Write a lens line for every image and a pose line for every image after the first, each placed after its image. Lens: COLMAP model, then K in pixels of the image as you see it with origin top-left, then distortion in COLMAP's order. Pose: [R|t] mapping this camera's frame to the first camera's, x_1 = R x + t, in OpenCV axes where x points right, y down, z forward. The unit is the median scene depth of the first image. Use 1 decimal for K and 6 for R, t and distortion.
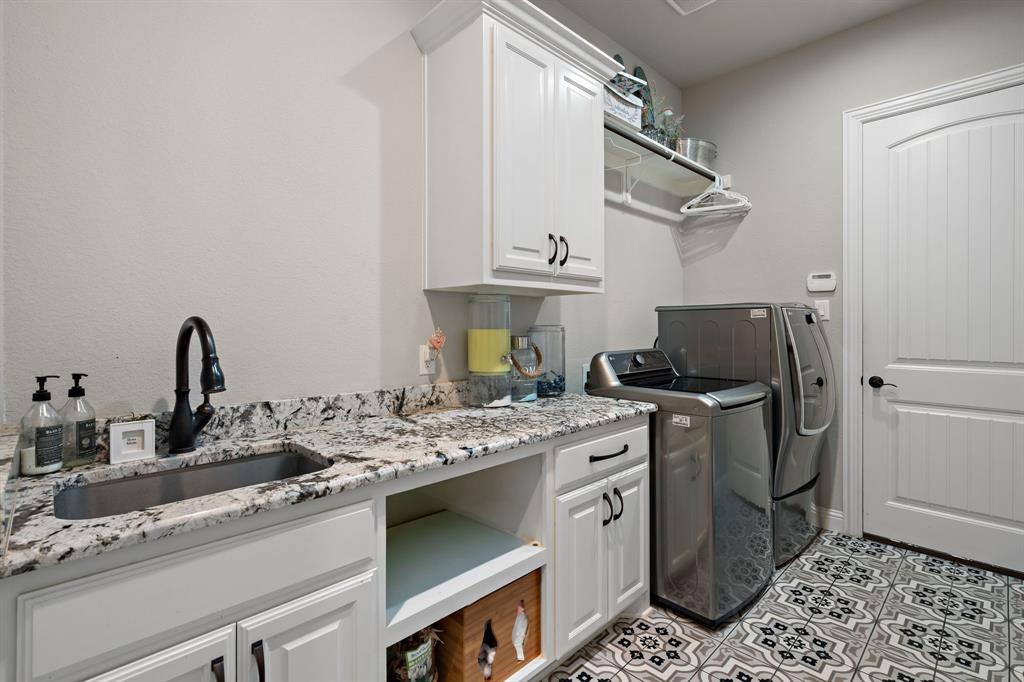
lens RADIAL K [[478.5, 0, 513.1], [0, 478.5, 334.4], [0, 0, 1]] dist [-0.007919, 0.002804]
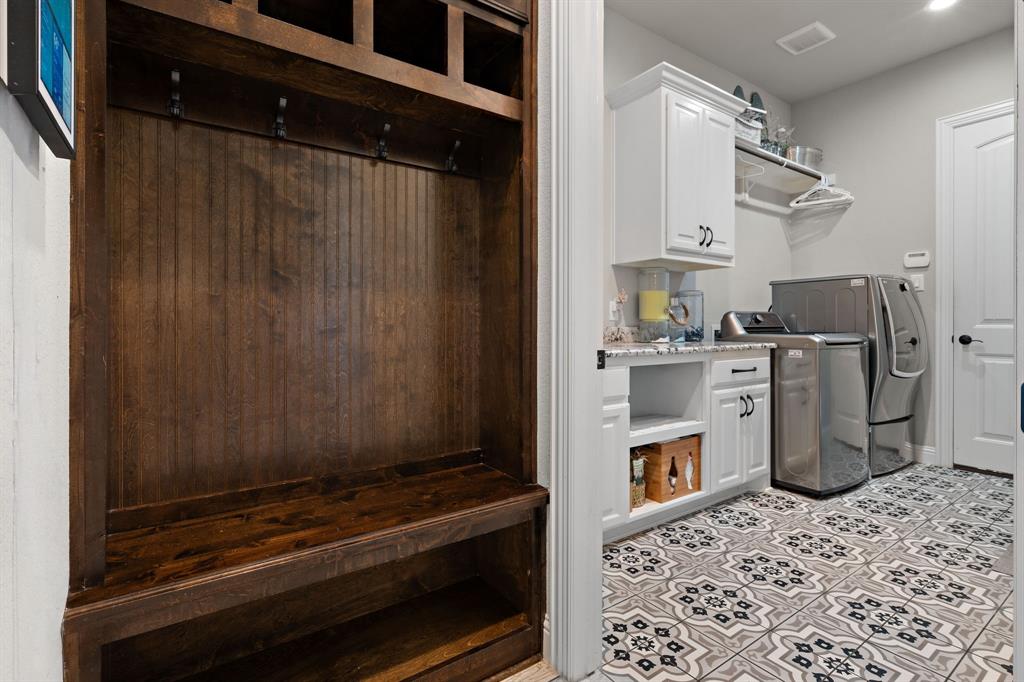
lens RADIAL K [[478.5, 0, 508.4], [0, 478.5, 334.9], [0, 0, 1]] dist [-0.007919, 0.002804]
pose [[0.985123, 0.006211, -0.171737, -0.209180], [-0.006481, 0.999978, -0.001009, 0.111712], [0.171727, 0.002107, 0.985142, -0.463496]]
